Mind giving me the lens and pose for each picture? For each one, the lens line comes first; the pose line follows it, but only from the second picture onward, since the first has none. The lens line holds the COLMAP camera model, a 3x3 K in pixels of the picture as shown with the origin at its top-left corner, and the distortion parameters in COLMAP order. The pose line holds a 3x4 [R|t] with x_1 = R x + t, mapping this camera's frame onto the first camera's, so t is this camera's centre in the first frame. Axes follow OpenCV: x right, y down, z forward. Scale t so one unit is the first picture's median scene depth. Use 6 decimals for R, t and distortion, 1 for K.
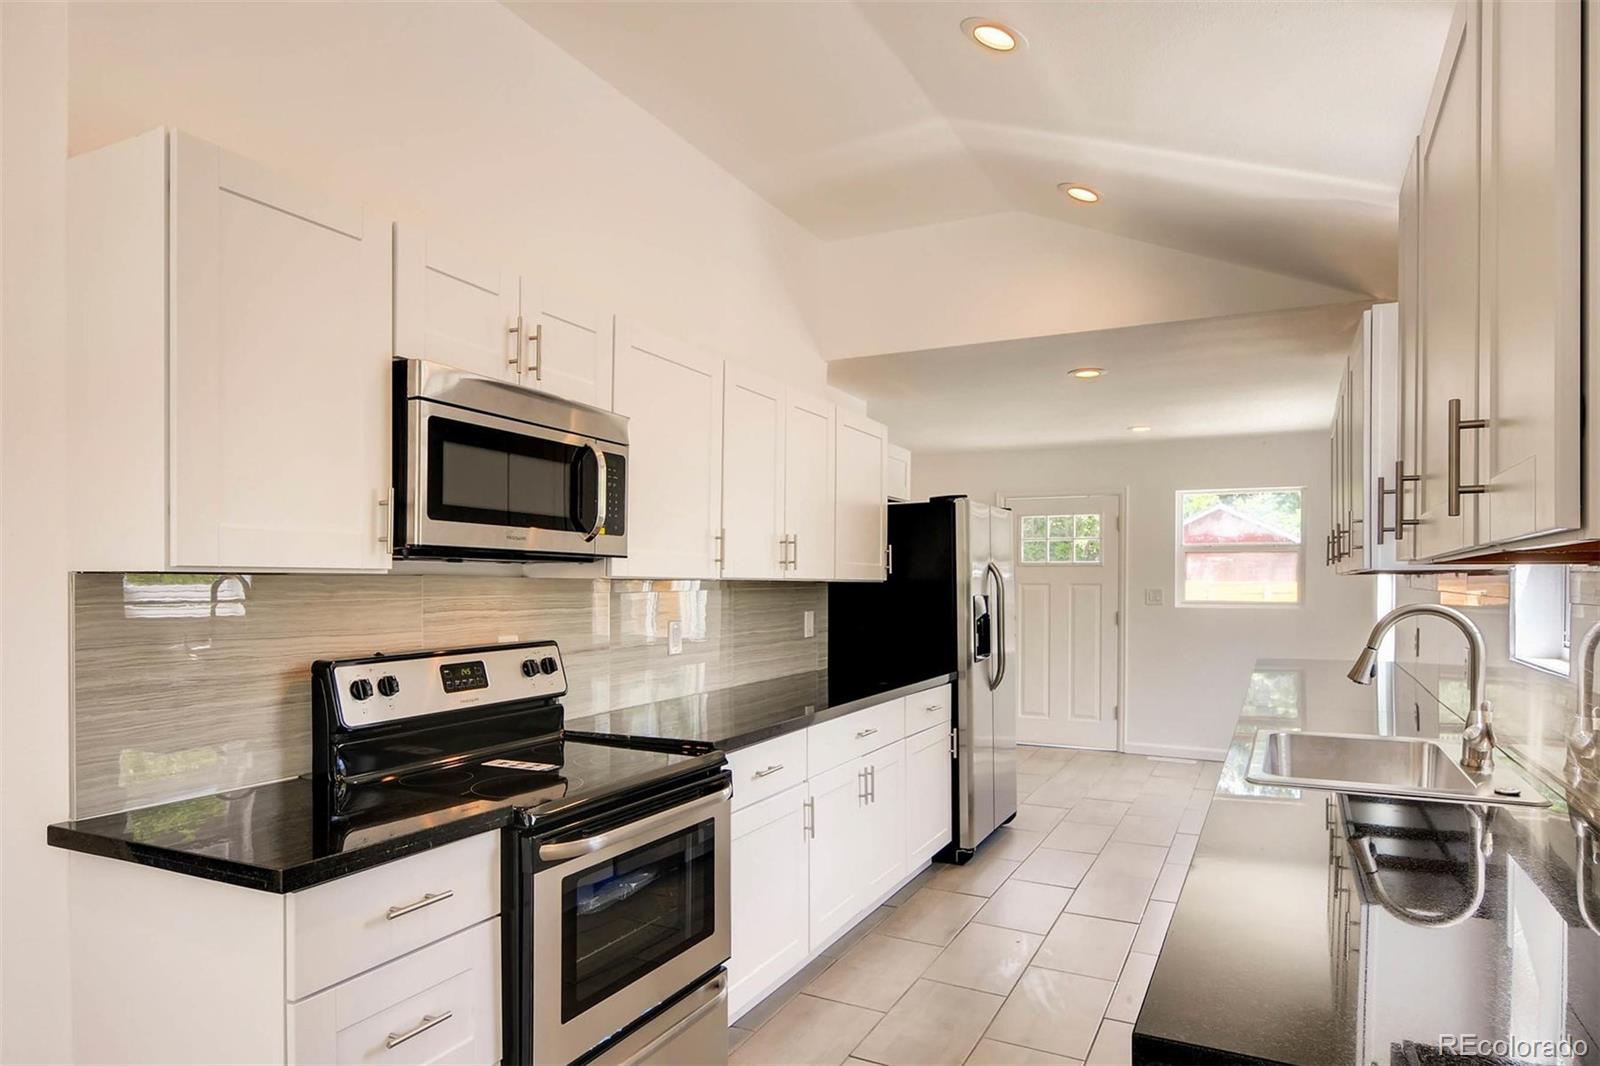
lens RADIAL K [[951.3, 0, 793.1], [0, 951.3, 588.7], [0, 0, 1]] dist [0.008220, -0.002970]
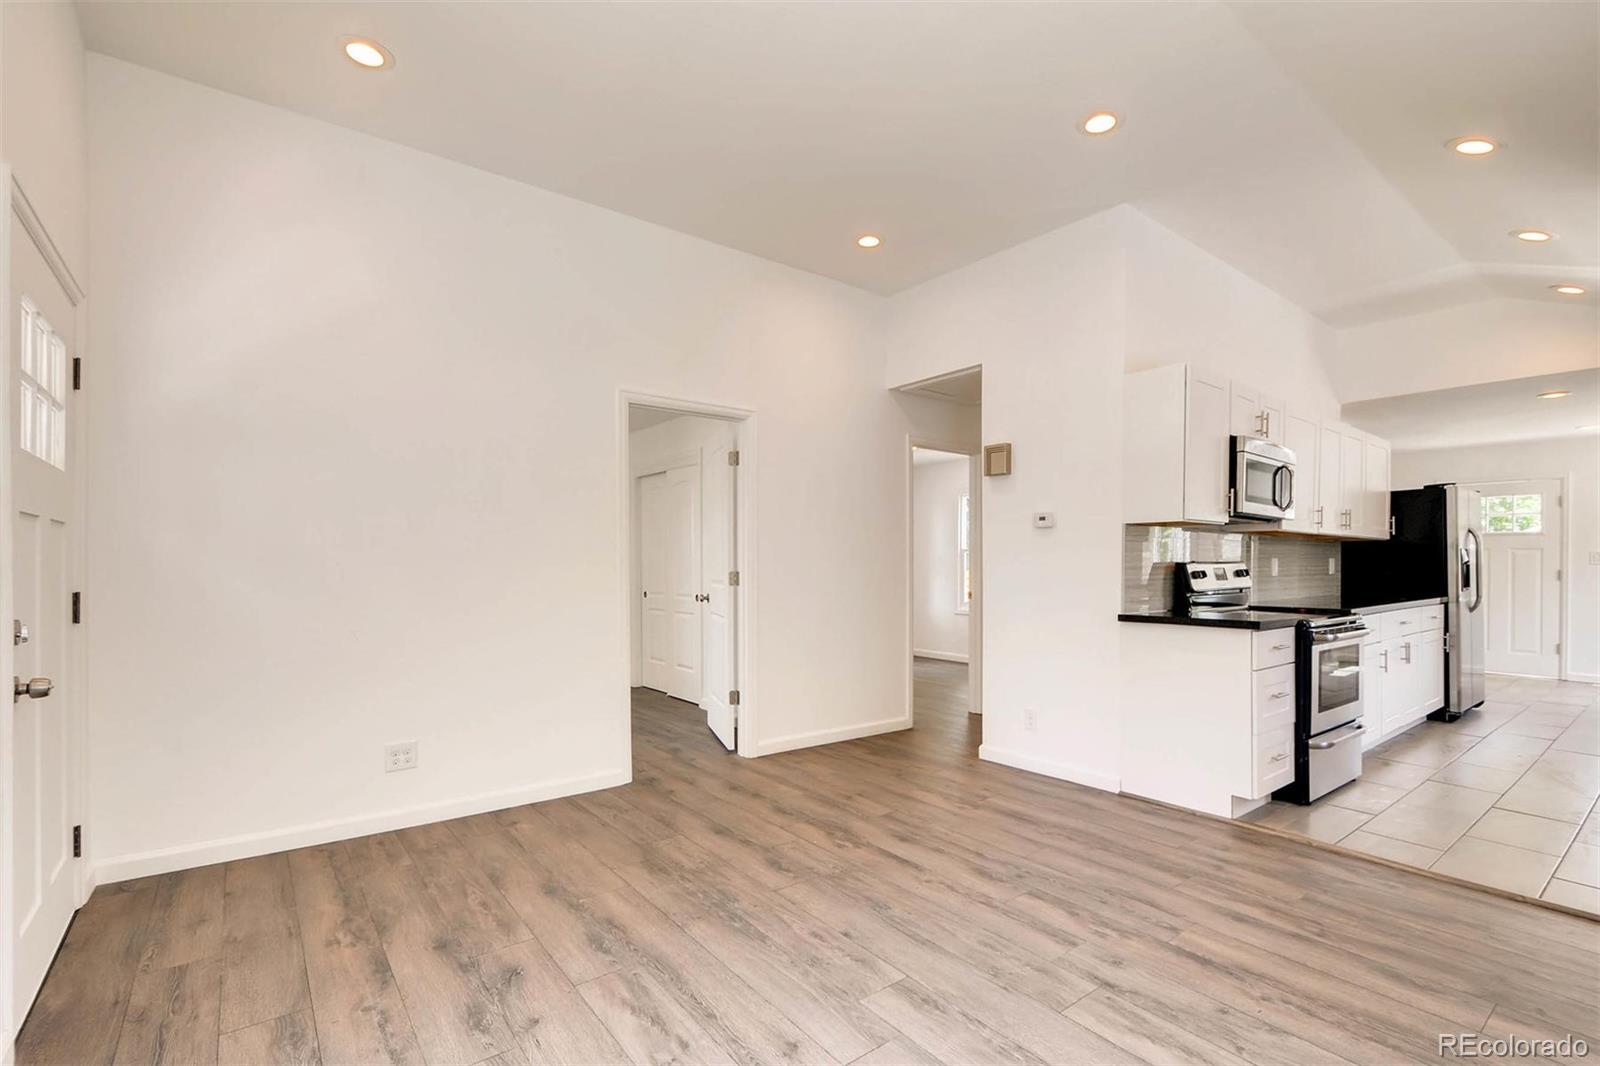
lens RADIAL K [[719.7, 0, 821.2], [0, 719.7, 564.0], [0, 0, 1]] dist [0.007463, -0.003557]
pose [[0.910530, 0.003453, -0.413429, -0.273288], [-0.006021, 0.999970, -0.004908, 0.045399], [0.413399, 0.006958, 0.910523, -0.498017]]
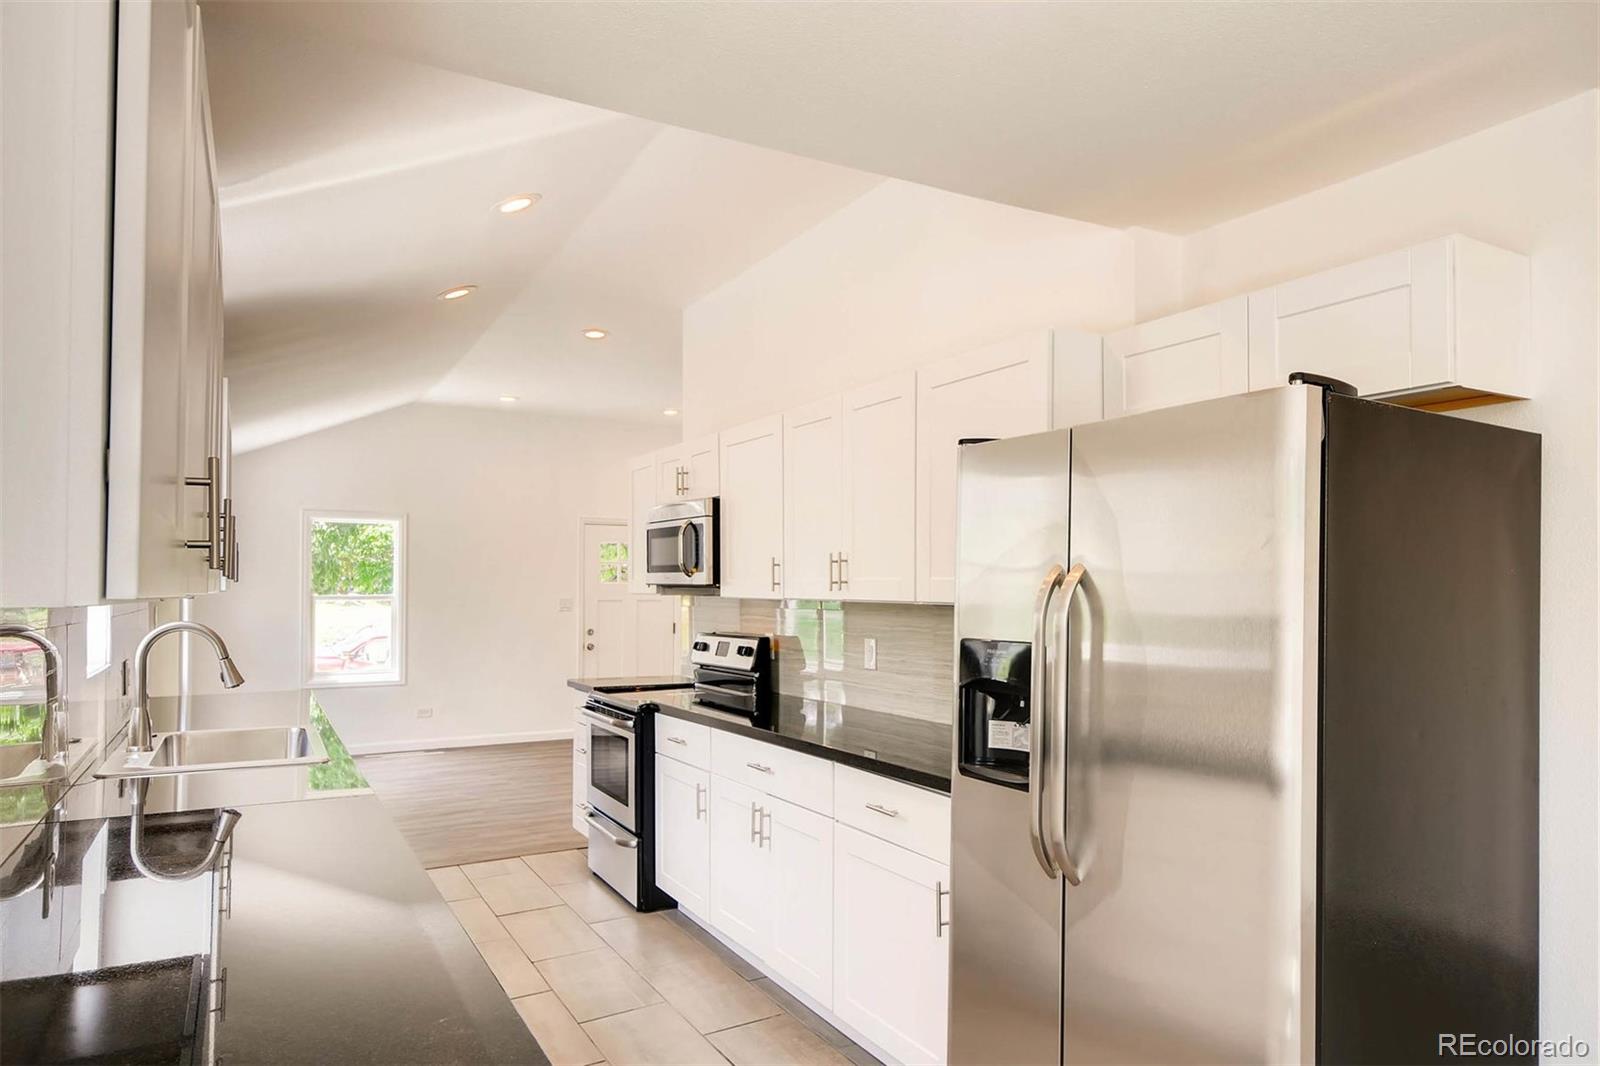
lens RADIAL K [[1013.9, 0, 823.0], [0, 1013.9, 549.3], [0, 0, 1]] dist [-0.003538, -0.000156]
pose [[-0.547734, -0.032881, -0.836006, 0.684260], [-0.007893, 0.999386, -0.034136, -0.021209], [0.836615, -0.012099, -0.547658, 1.247162]]
